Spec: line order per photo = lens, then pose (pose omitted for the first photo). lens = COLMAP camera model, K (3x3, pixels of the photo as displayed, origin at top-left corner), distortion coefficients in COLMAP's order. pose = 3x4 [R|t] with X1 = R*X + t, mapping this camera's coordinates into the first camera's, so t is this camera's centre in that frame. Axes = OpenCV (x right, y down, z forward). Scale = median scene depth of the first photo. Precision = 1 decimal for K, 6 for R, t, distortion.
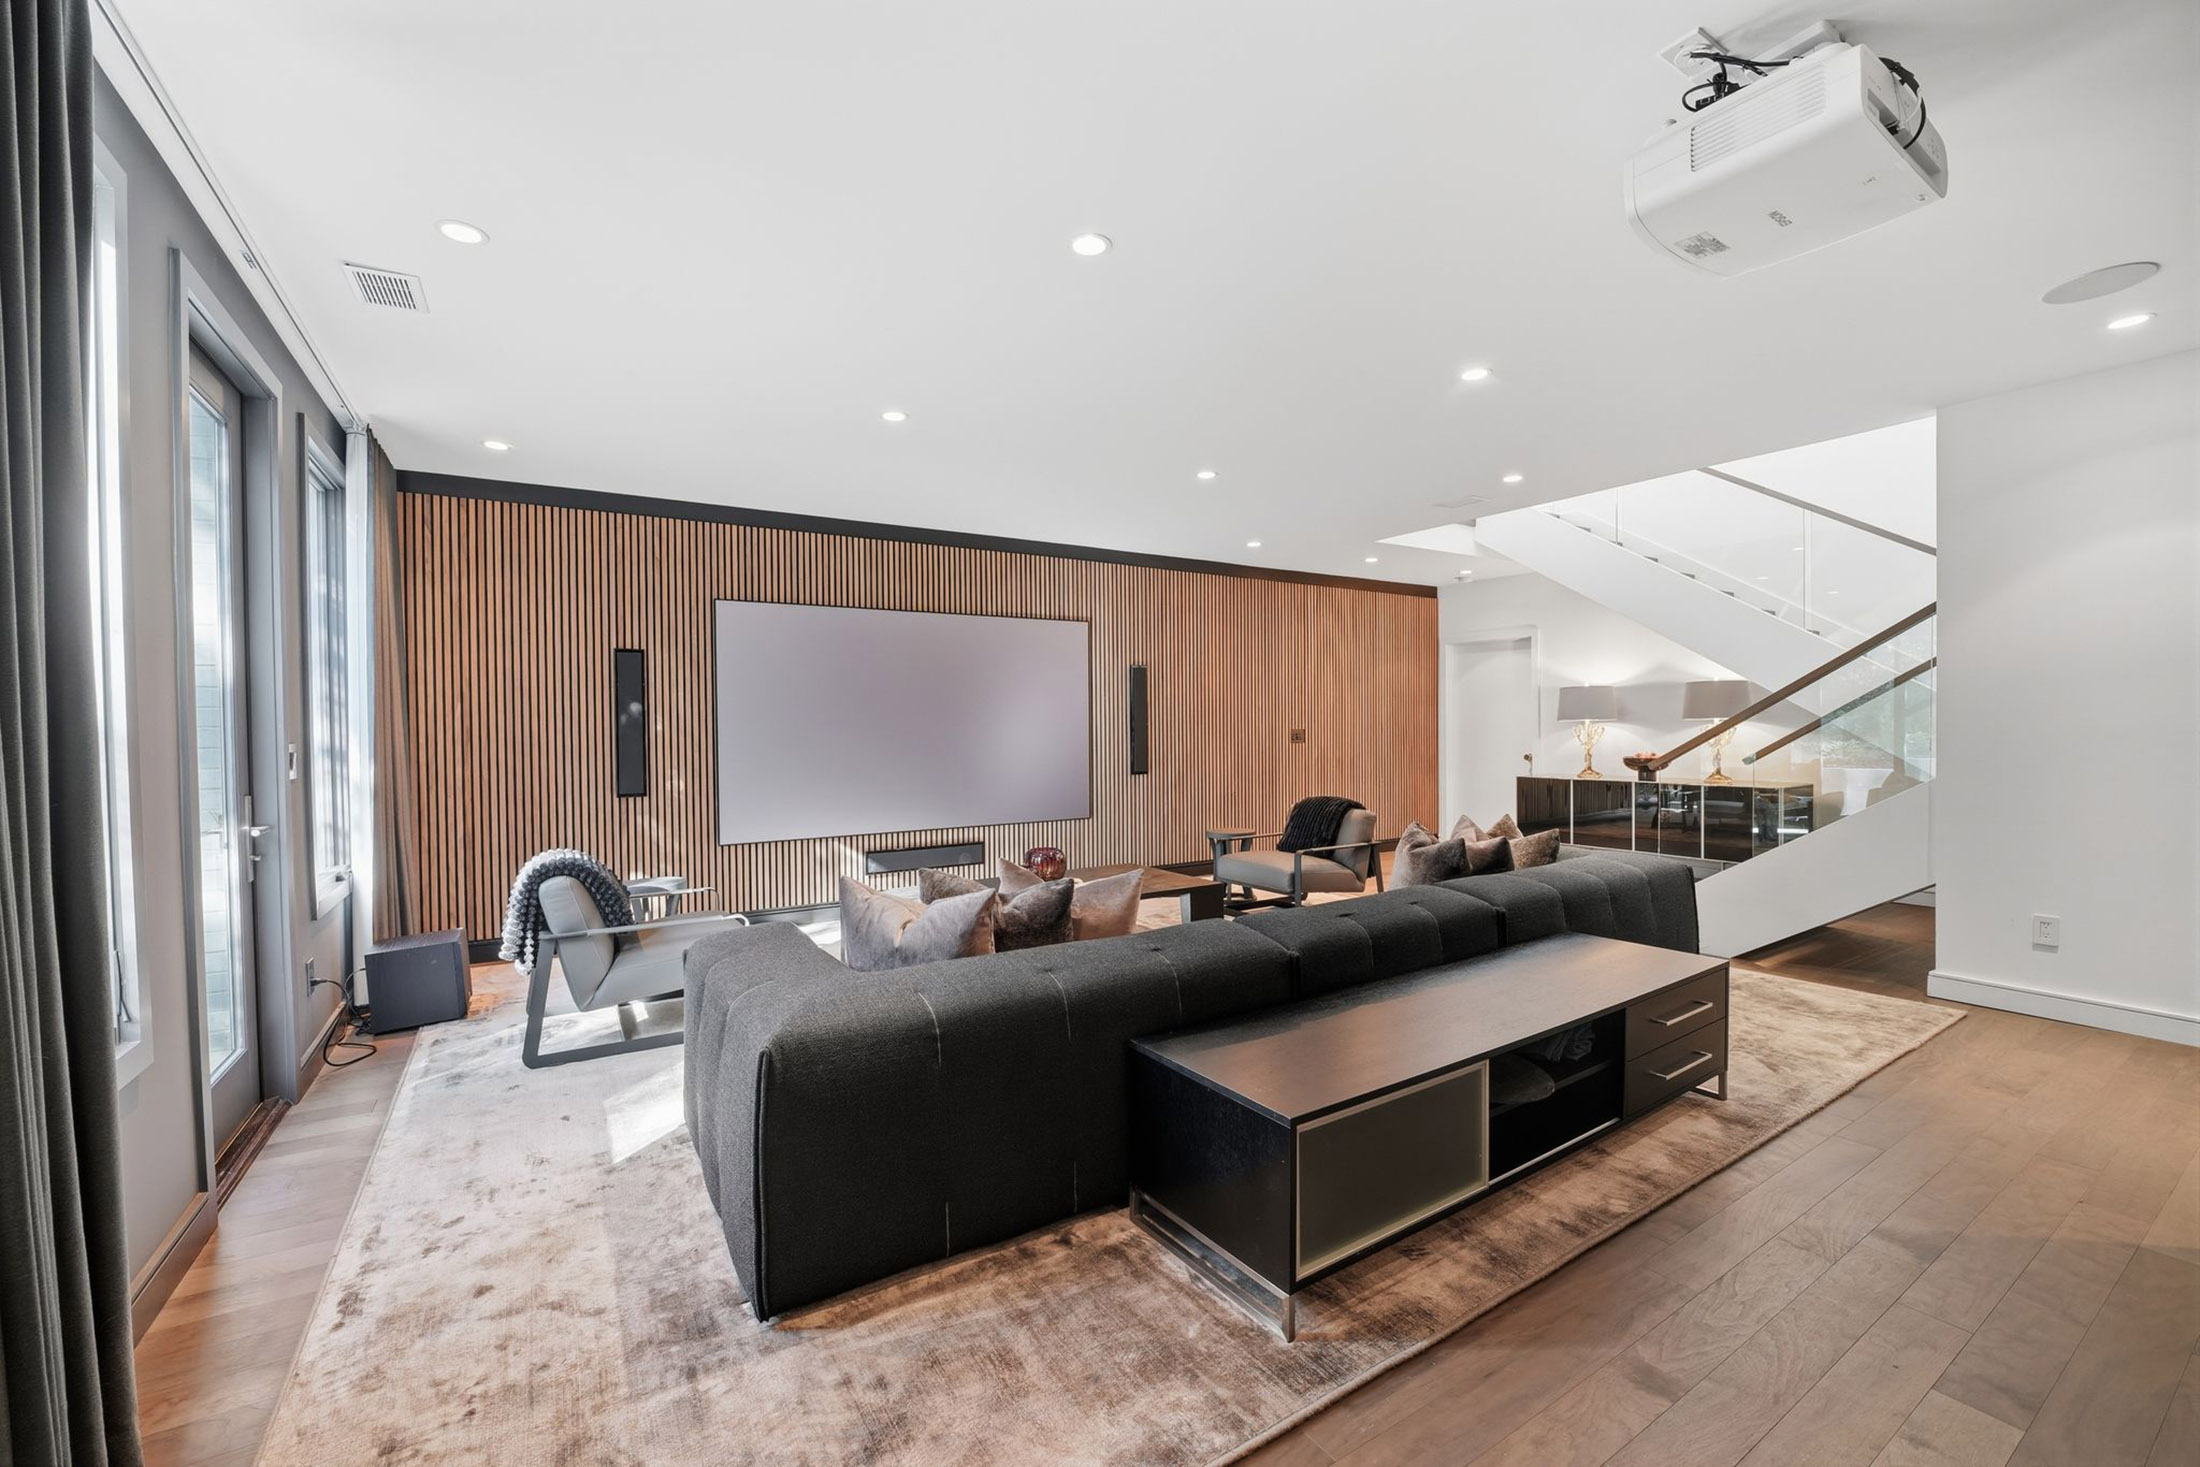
lens RADIAL K [[900.7, 0, 1102.5], [0, 900.7, 736.2], [0, 0, 1]] dist [-0.031289, 0.006098]
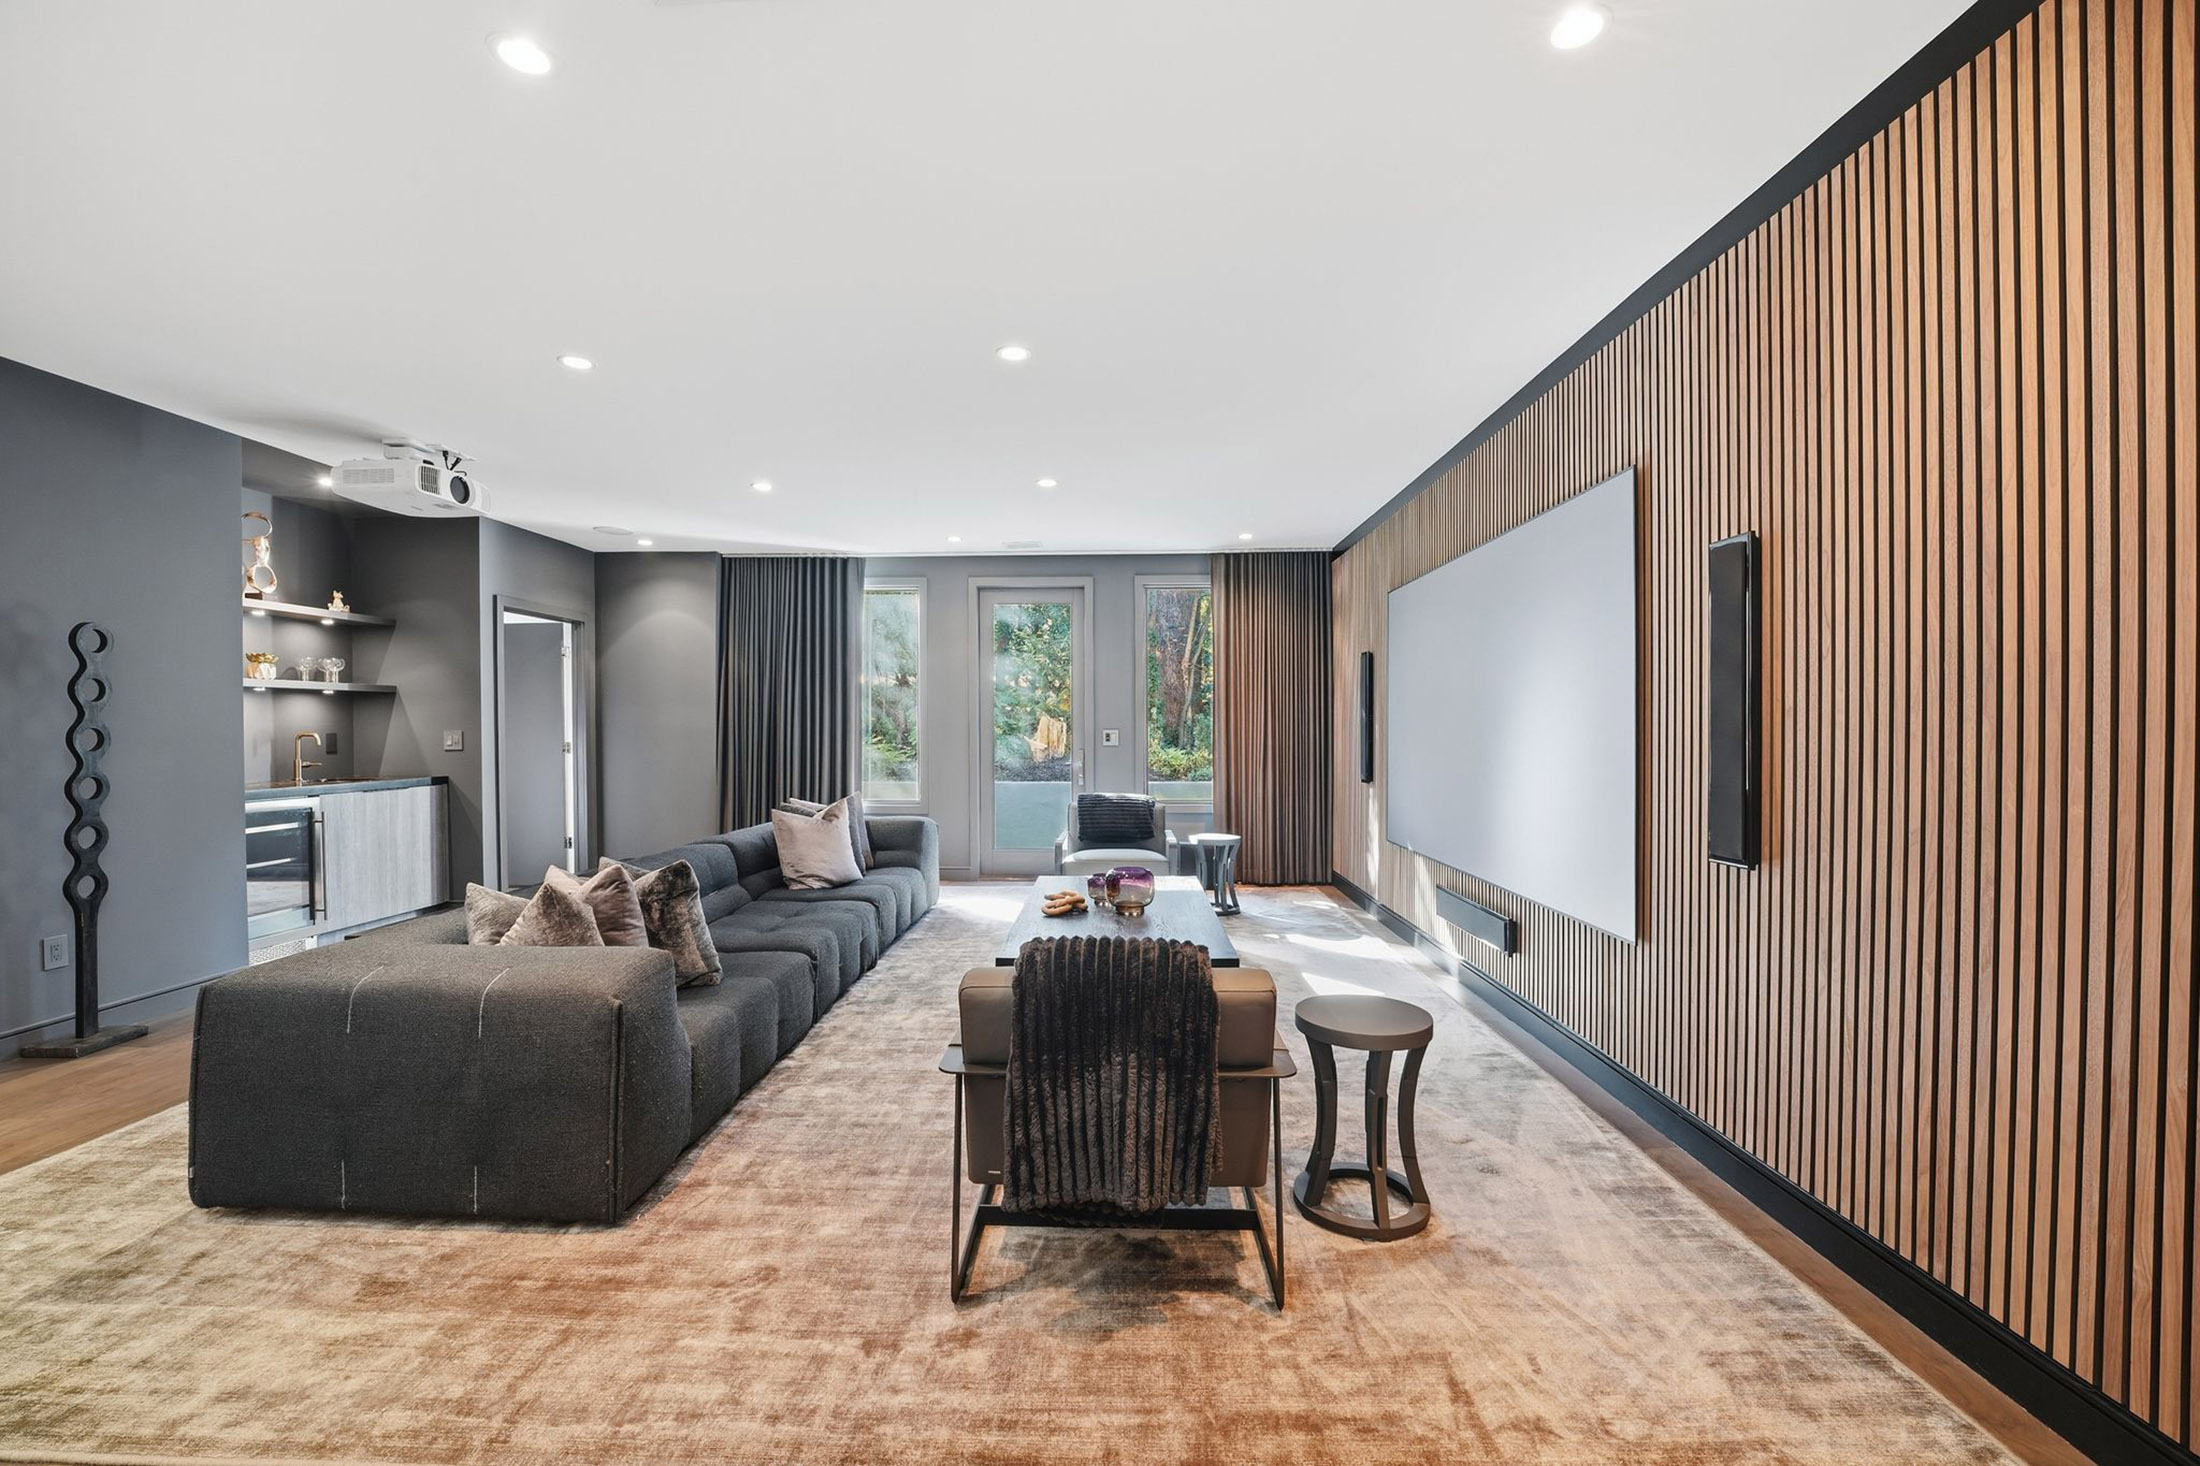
lens RADIAL K [[901.2, 0, 1100.0], [0, 901.2, 733.0], [0, 0, 1]] dist [-0.023281, 0.000146]
pose [[-0.555247, 0.016997, -0.831512, 0.454515], [0.001205, 0.999807, 0.019633, -0.014670], [0.831685, 0.009900, -0.555160, 1.002693]]
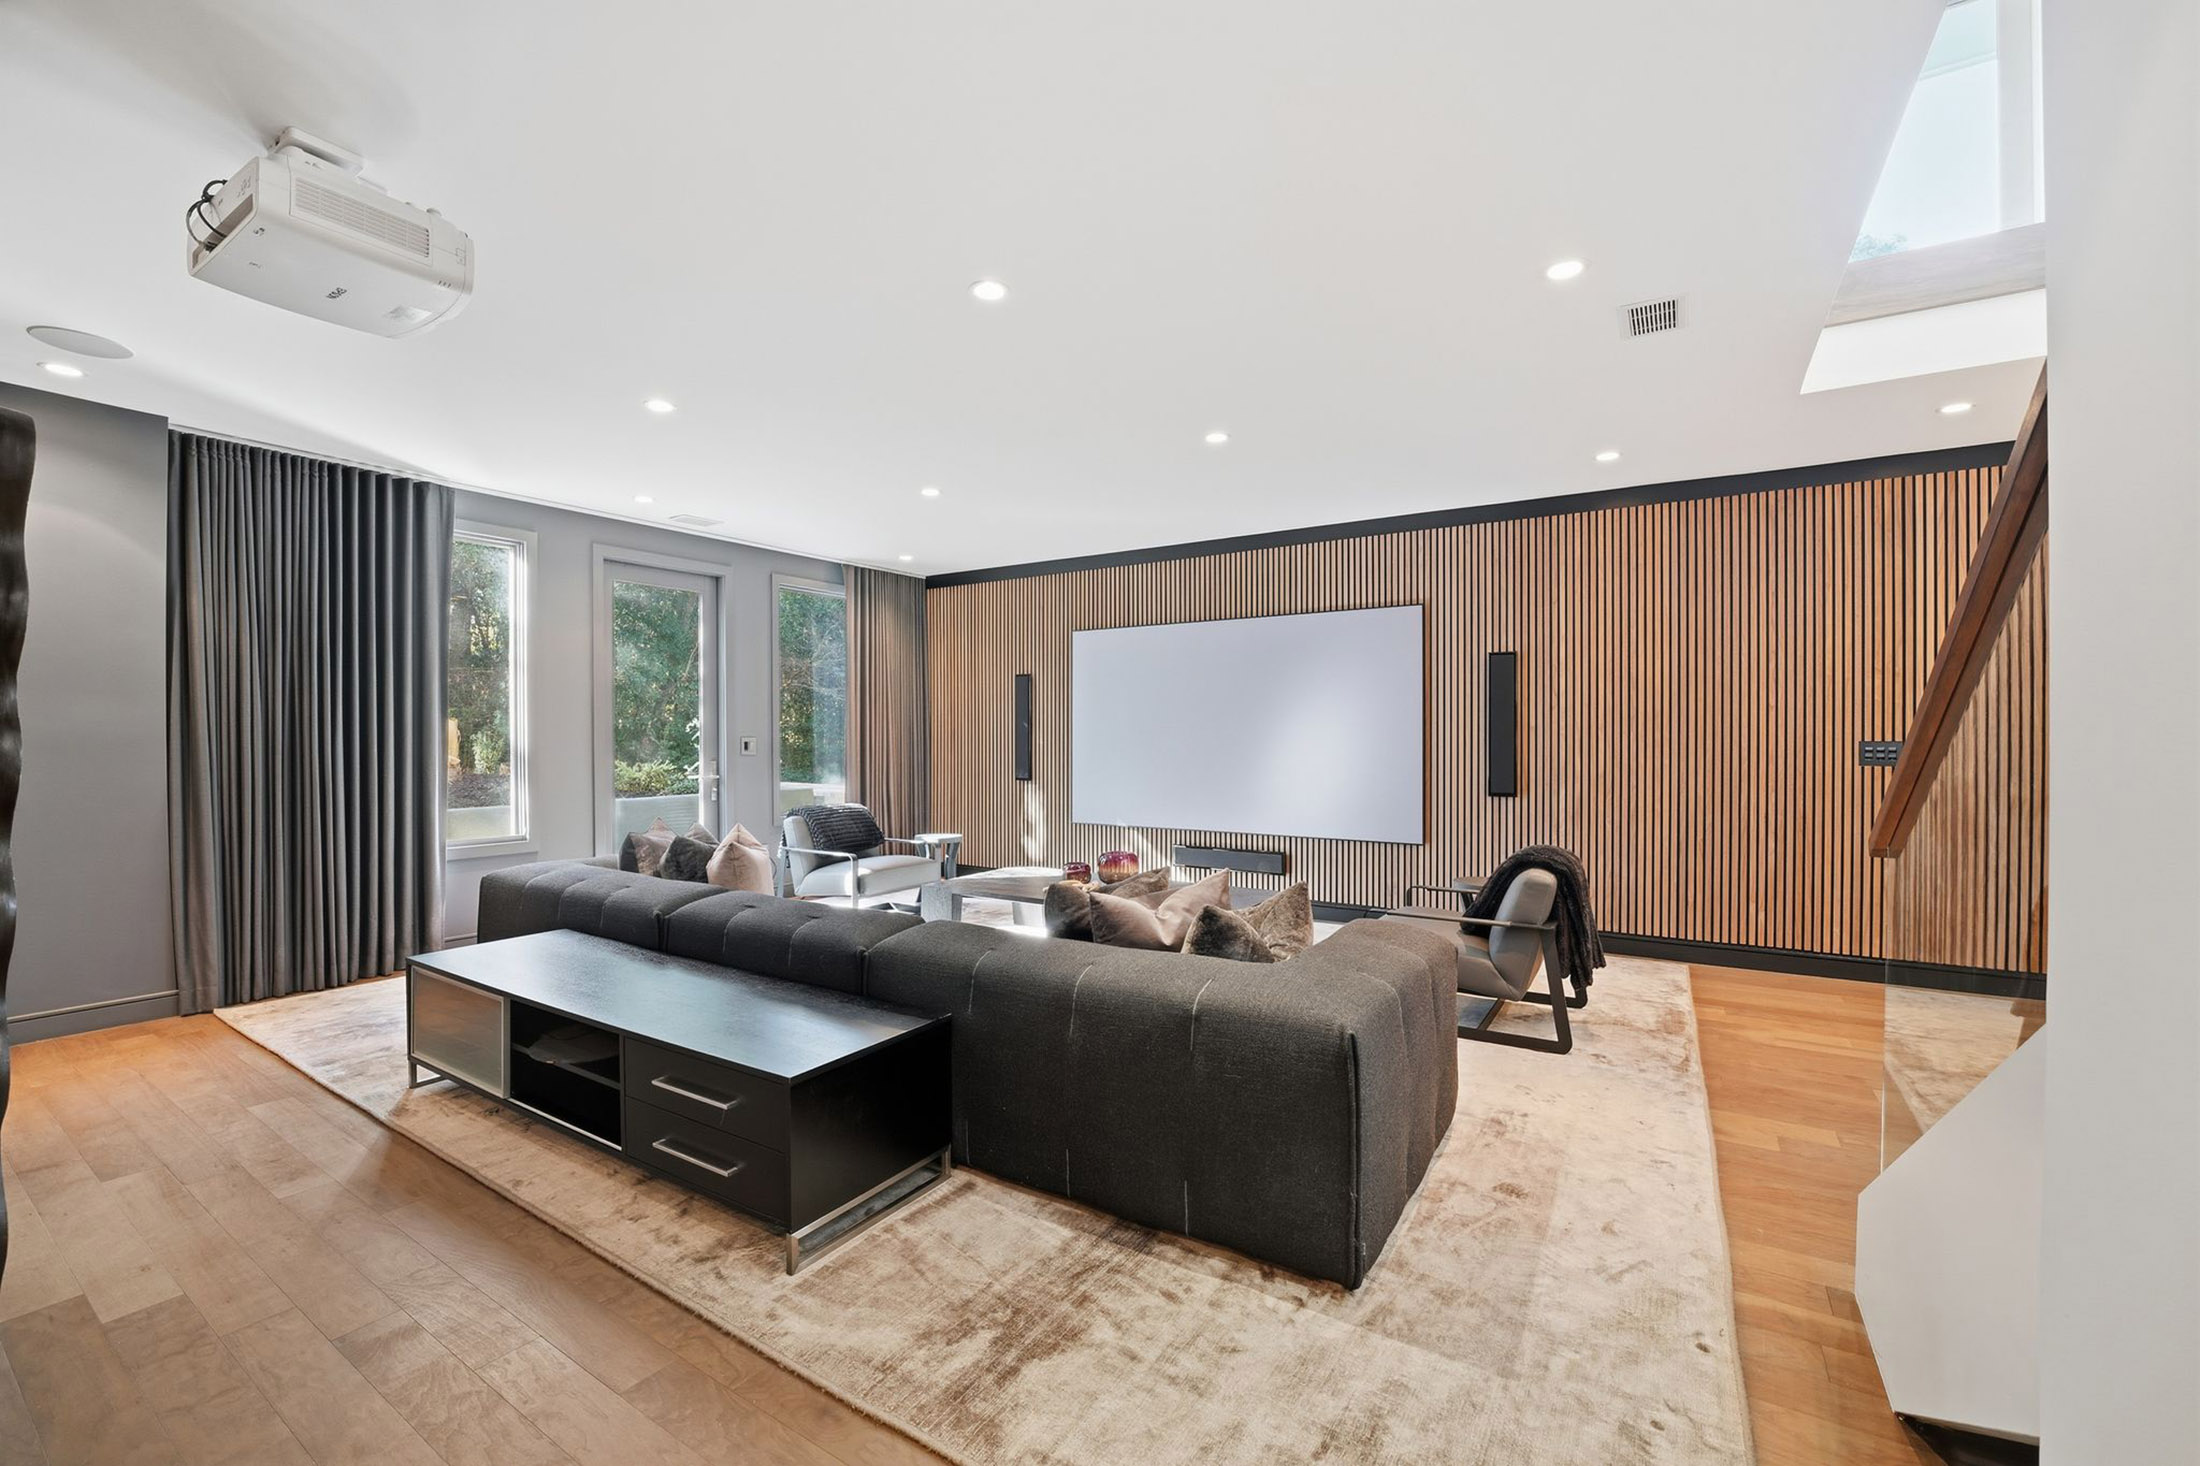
lens RADIAL K [[914.3, 0, 1096.5], [0, 914.3, 741.6], [0, 0, 1]] dist [-0.039185, -0.000081]
pose [[0.412414, 0.017384, -0.910831, 0.601376], [-0.011447, 0.999838, 0.013900, -0.011363], [0.910925, 0.004694, 0.412546, 0.385771]]
